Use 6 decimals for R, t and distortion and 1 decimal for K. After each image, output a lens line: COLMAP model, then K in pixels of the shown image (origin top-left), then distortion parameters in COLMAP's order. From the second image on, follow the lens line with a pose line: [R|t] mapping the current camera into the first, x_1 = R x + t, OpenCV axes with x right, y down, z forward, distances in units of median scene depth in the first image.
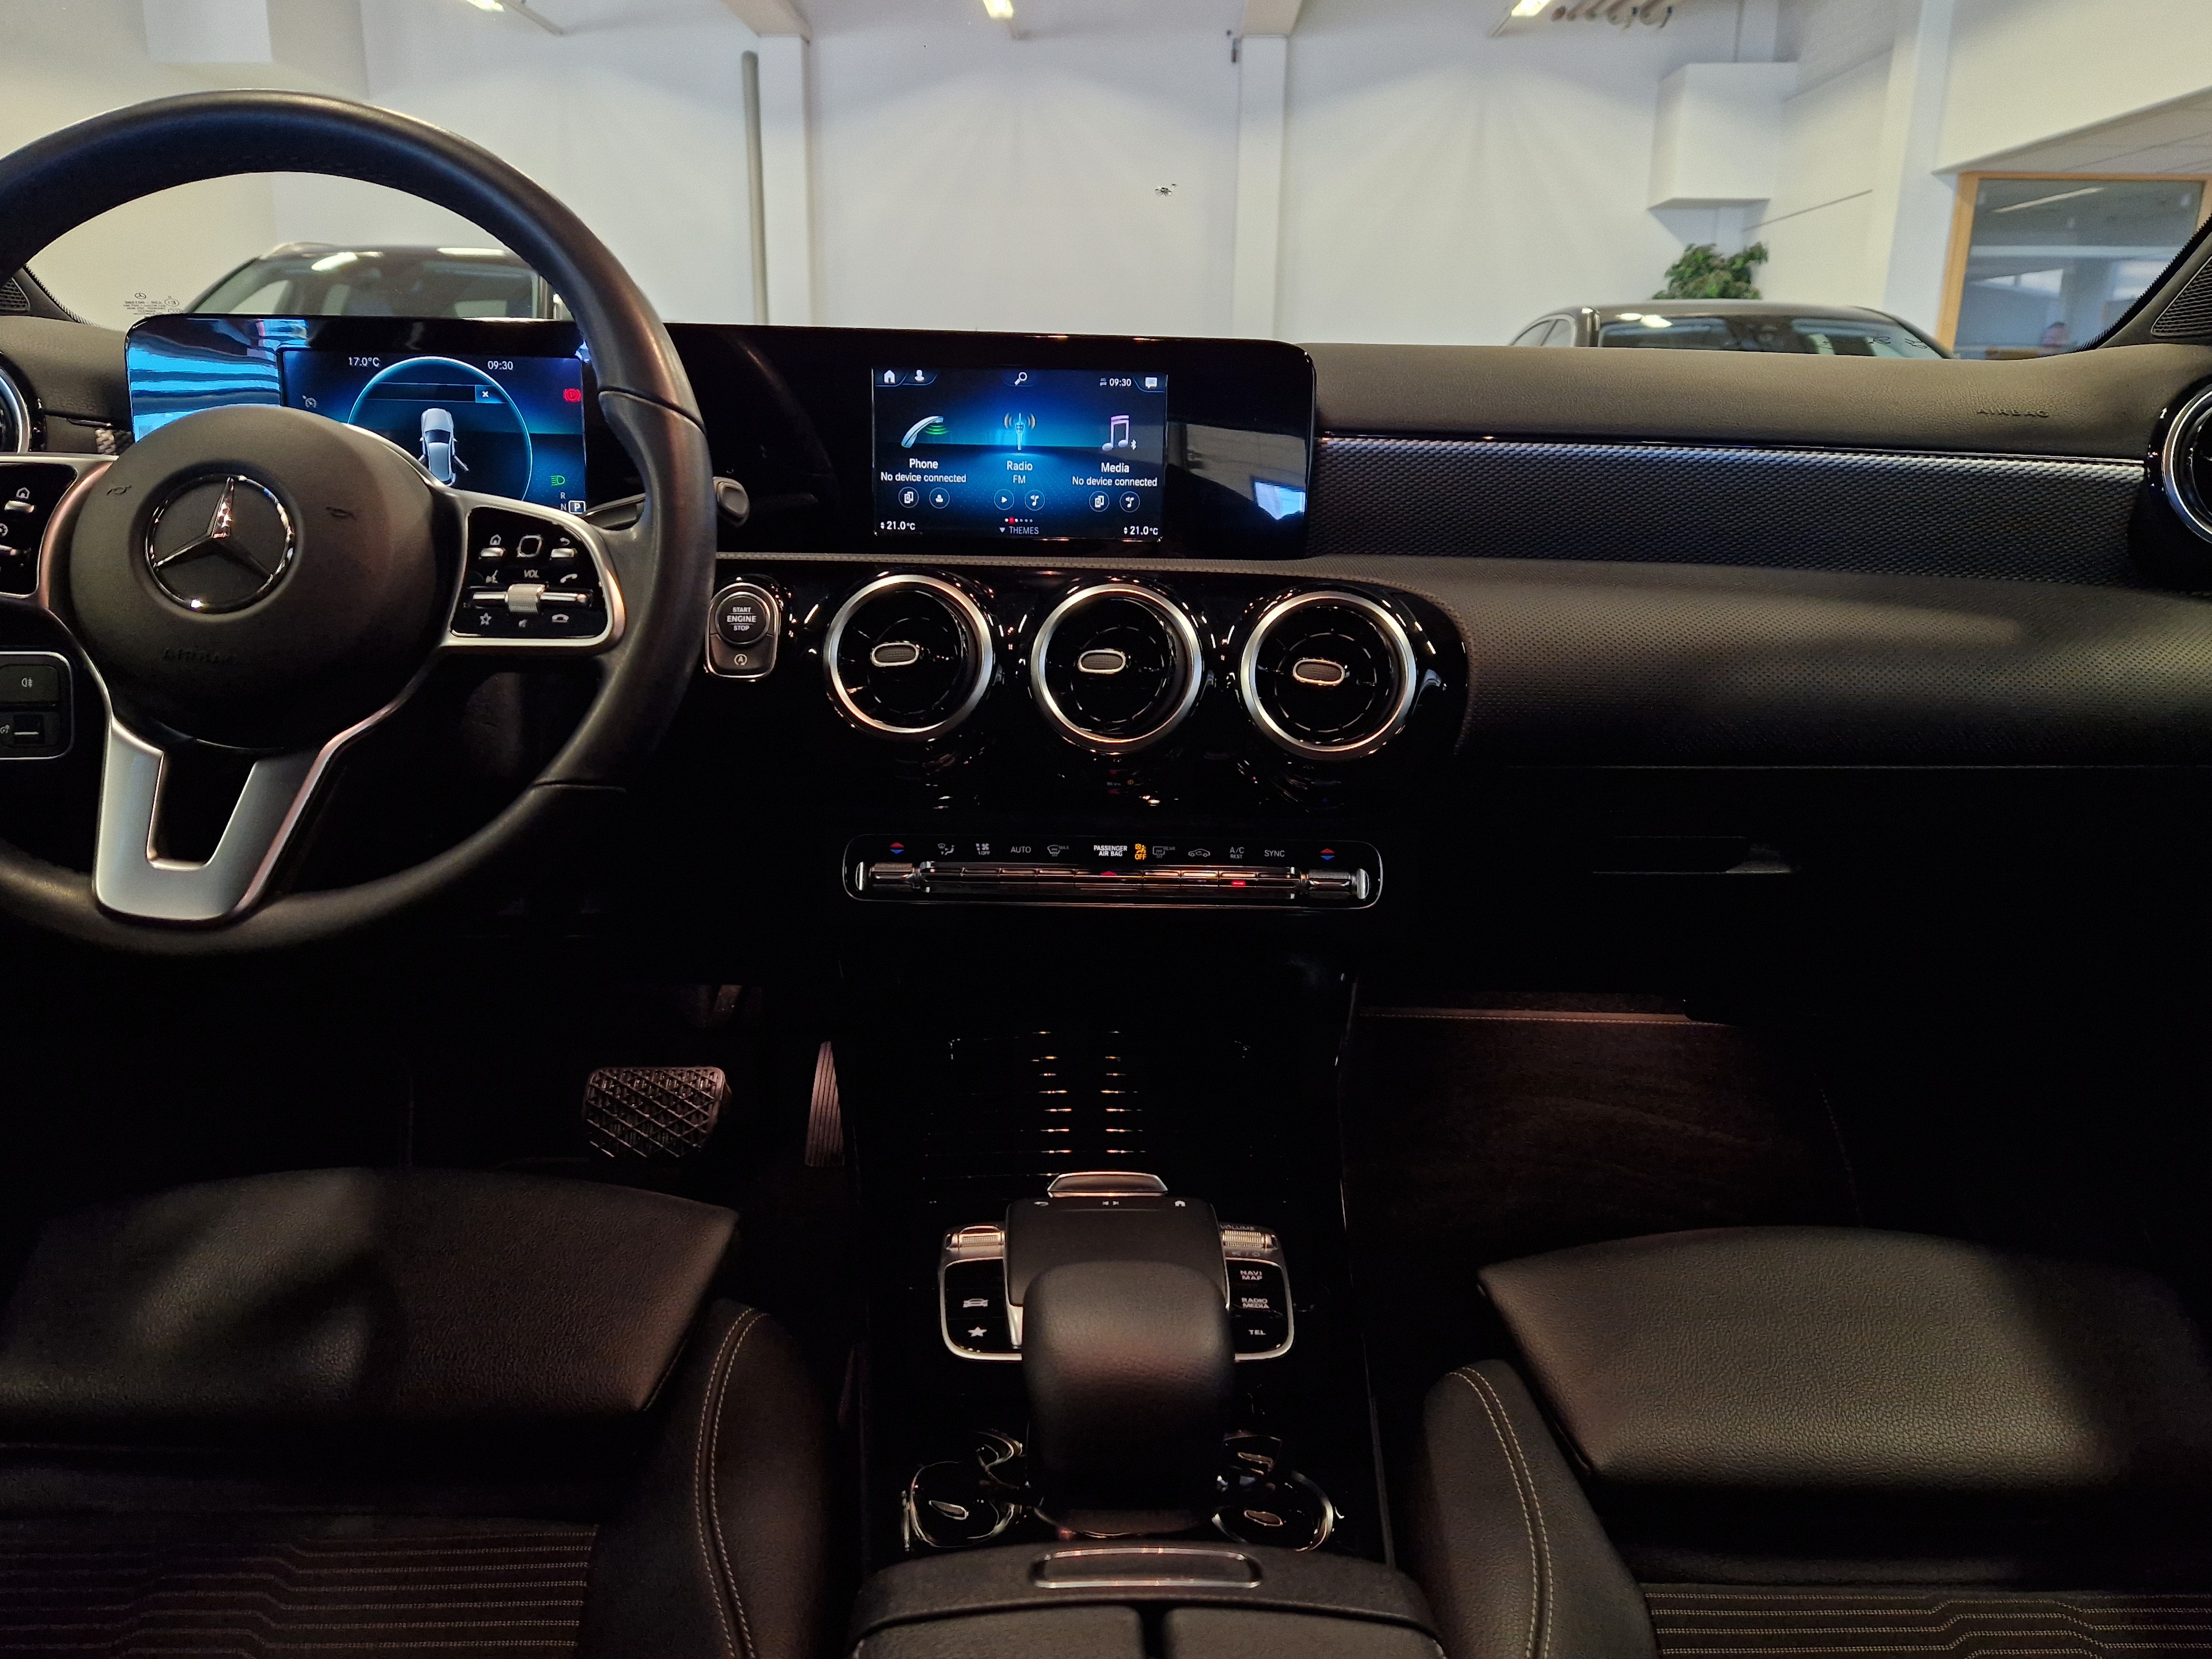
lens RADIAL K [[1605.2, 0, 1098.8], [0, 1605.2, 846.4], [0, 0, 1]] dist [0.095190, -0.090314]
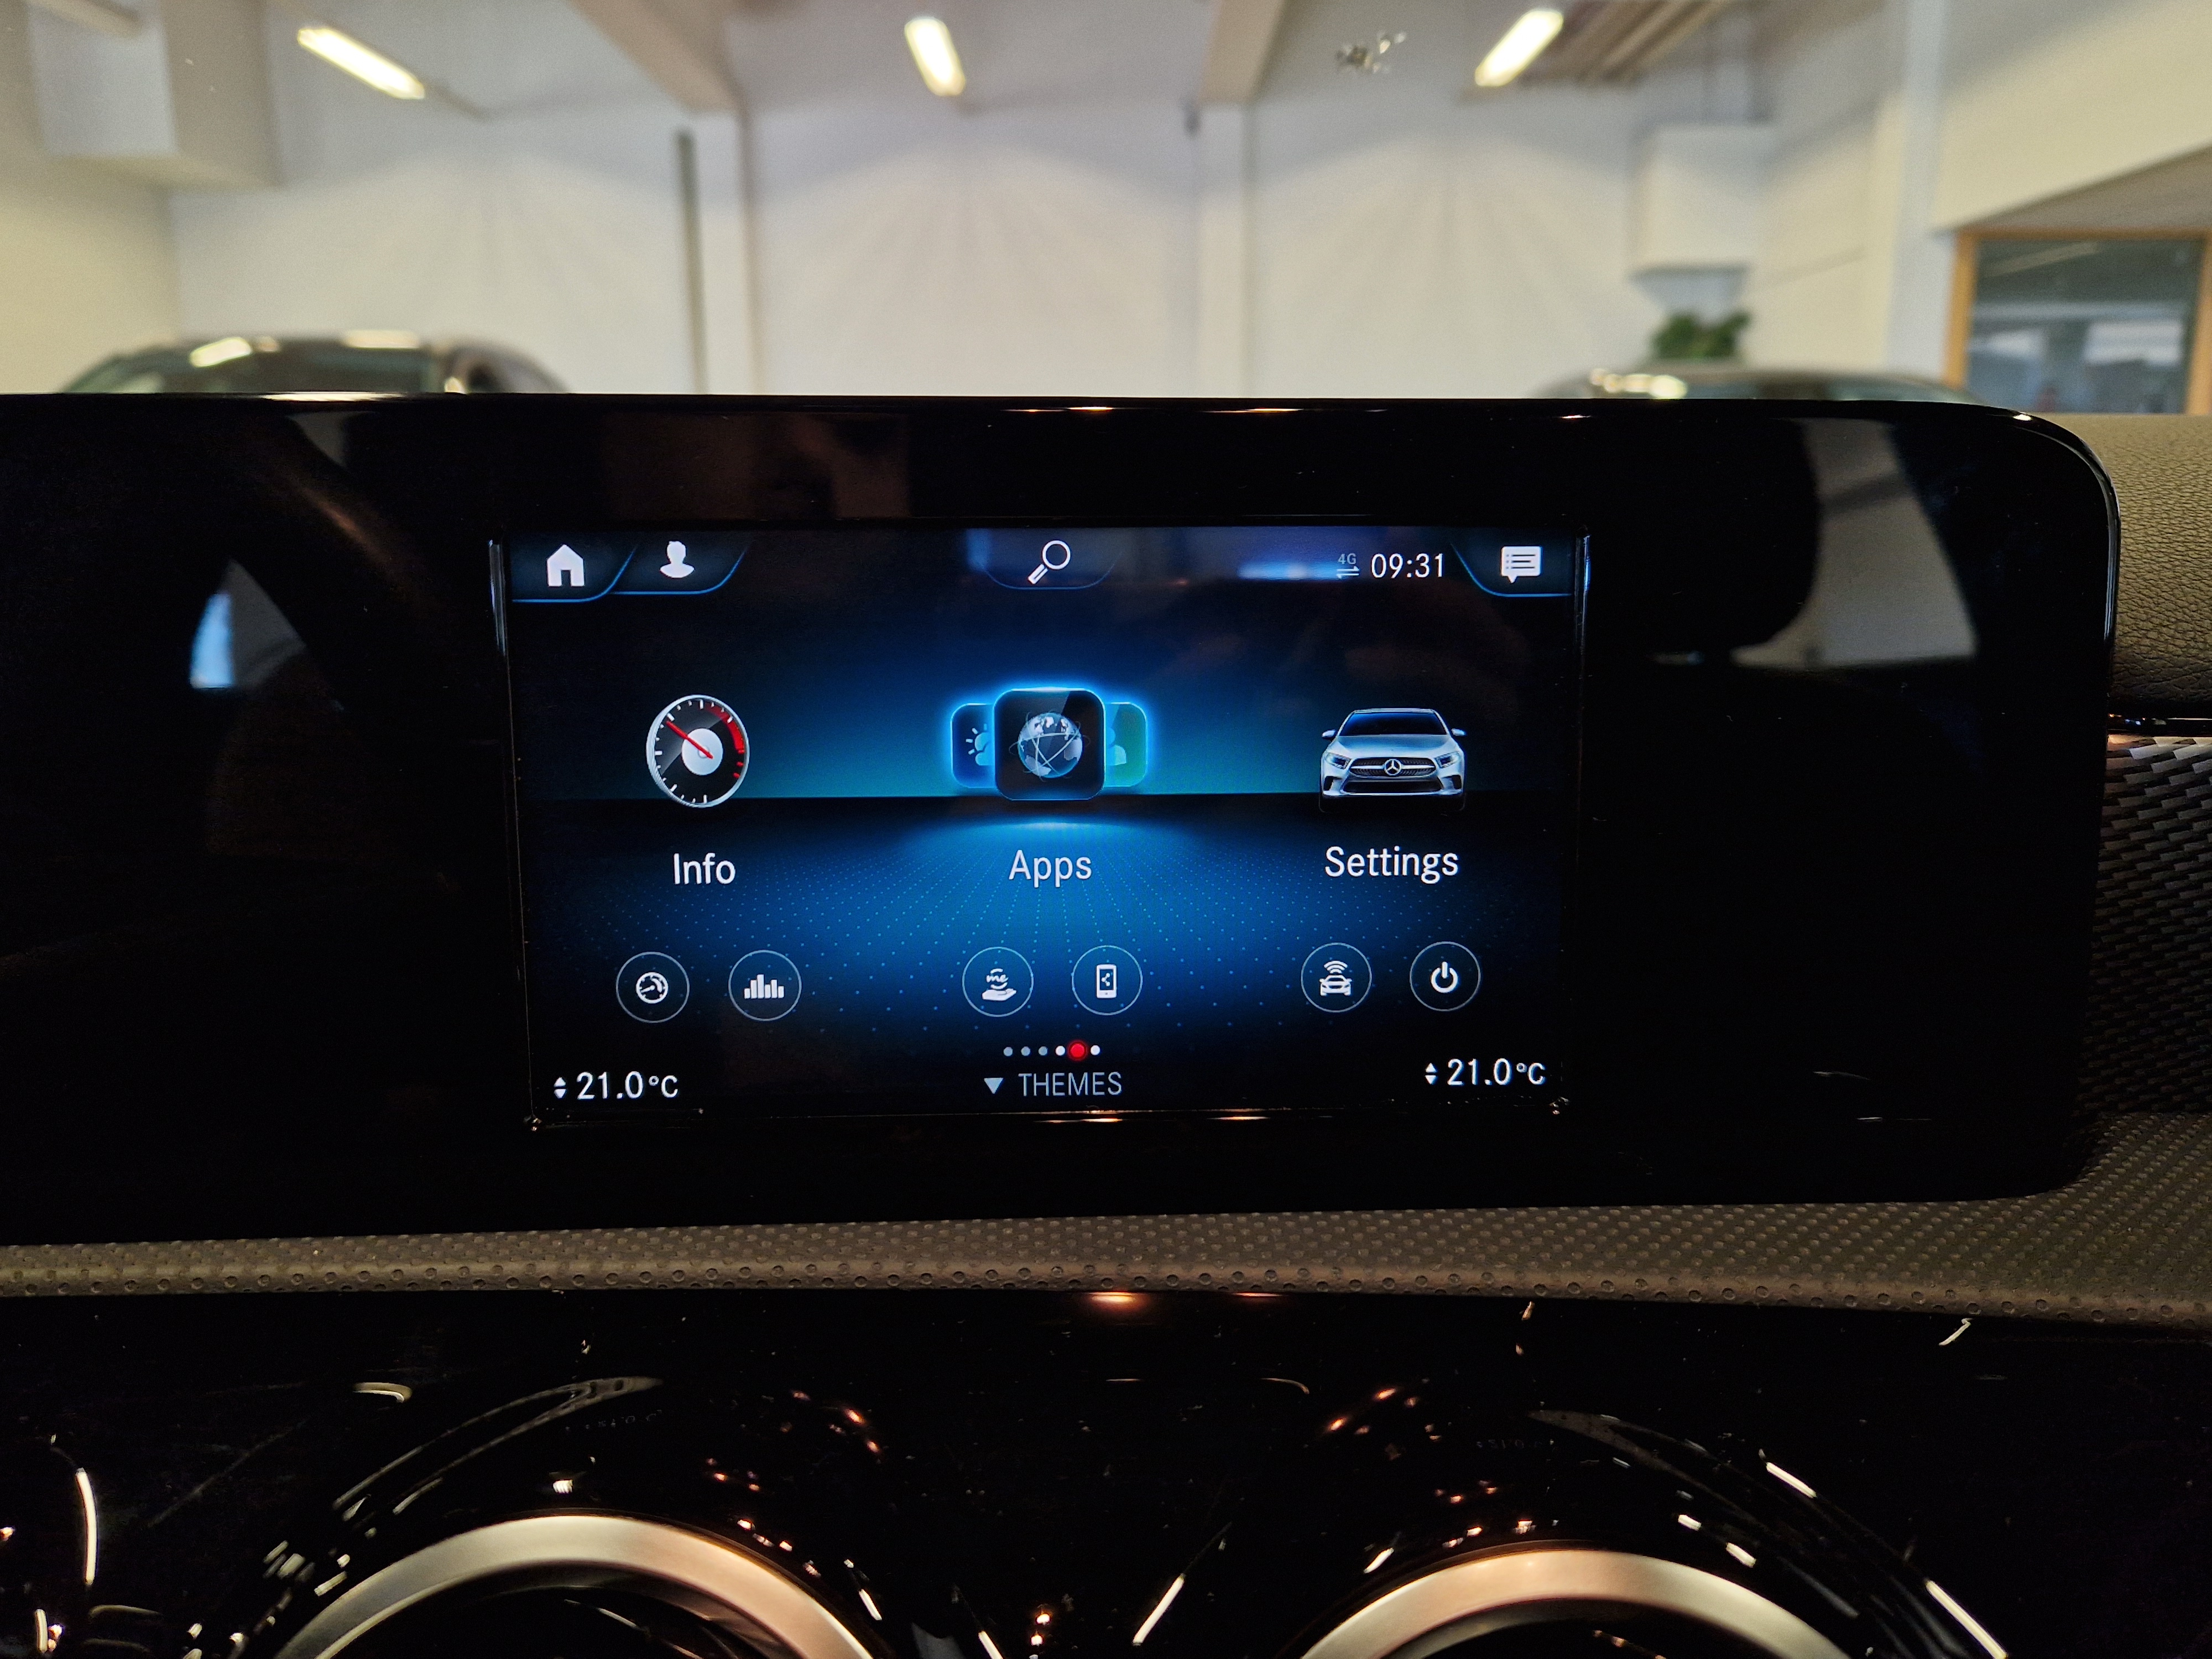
lens RADIAL K [[1605.2, 0, 1098.8], [0, 1605.2, 846.4], [0, 0, 1]] dist [0.095190, -0.090314]
pose [[0.999359, -0.027134, 0.023335, -0.047148], [0.028162, 0.998593, -0.044928, -0.225960], [-0.022083, 0.045557, 0.998718, 0.720803]]
